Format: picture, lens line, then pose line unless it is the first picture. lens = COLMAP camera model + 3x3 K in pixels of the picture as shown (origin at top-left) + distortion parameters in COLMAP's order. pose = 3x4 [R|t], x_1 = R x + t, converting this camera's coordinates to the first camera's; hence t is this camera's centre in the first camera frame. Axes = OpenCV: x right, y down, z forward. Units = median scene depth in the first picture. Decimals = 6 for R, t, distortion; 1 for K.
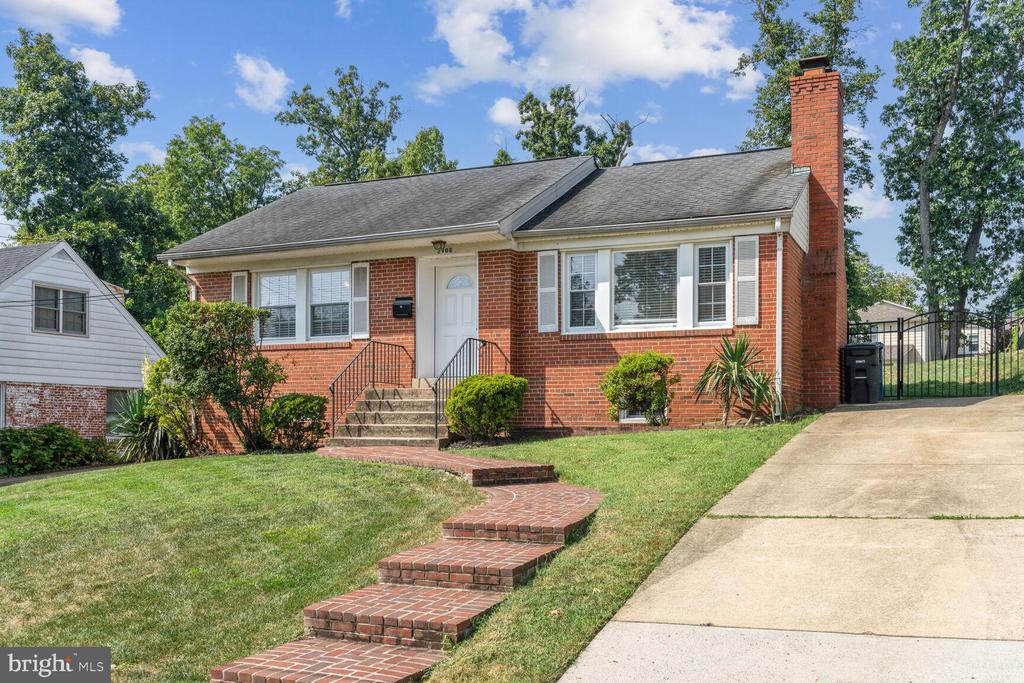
lens RADIAL K [[971.5, 0, 511.4], [0, 971.5, 343.0], [0, 0, 1]] dist [-0.000245, 0.000000]
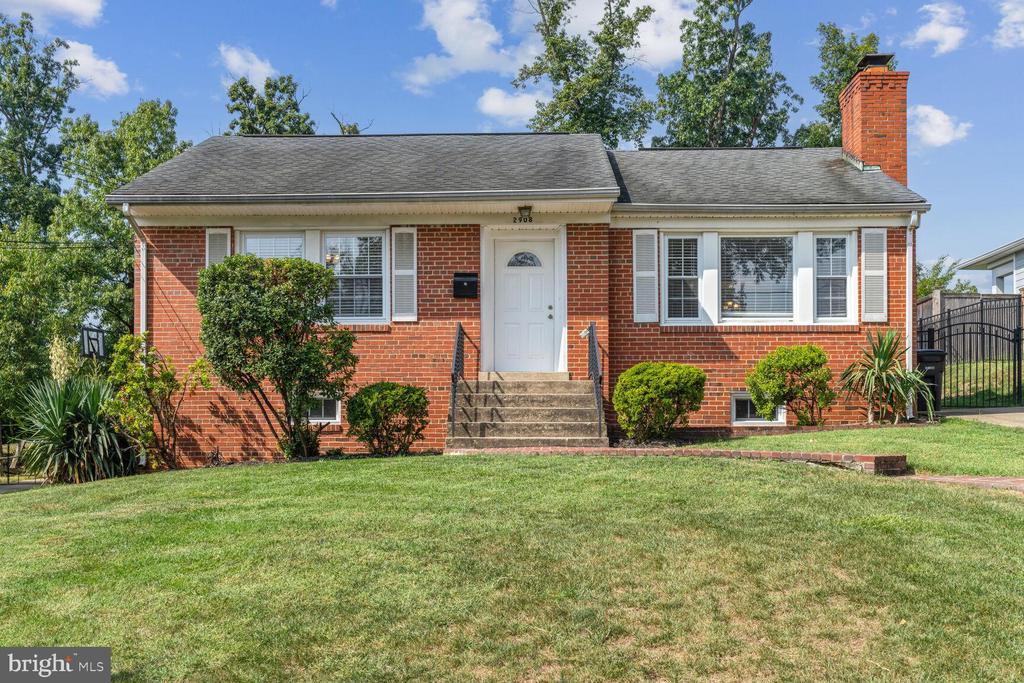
lens RADIAL K [[1037.8, 0, 513.7], [0, 1037.8, 386.2], [0, 0, 1]] dist [0.000897, 0.000000]
pose [[0.926058, 0.028419, 0.376310, -0.402193], [-0.030411, 0.999537, -0.000646, 0.048002], [-0.376154, -0.010846, 0.926494, 0.173478]]
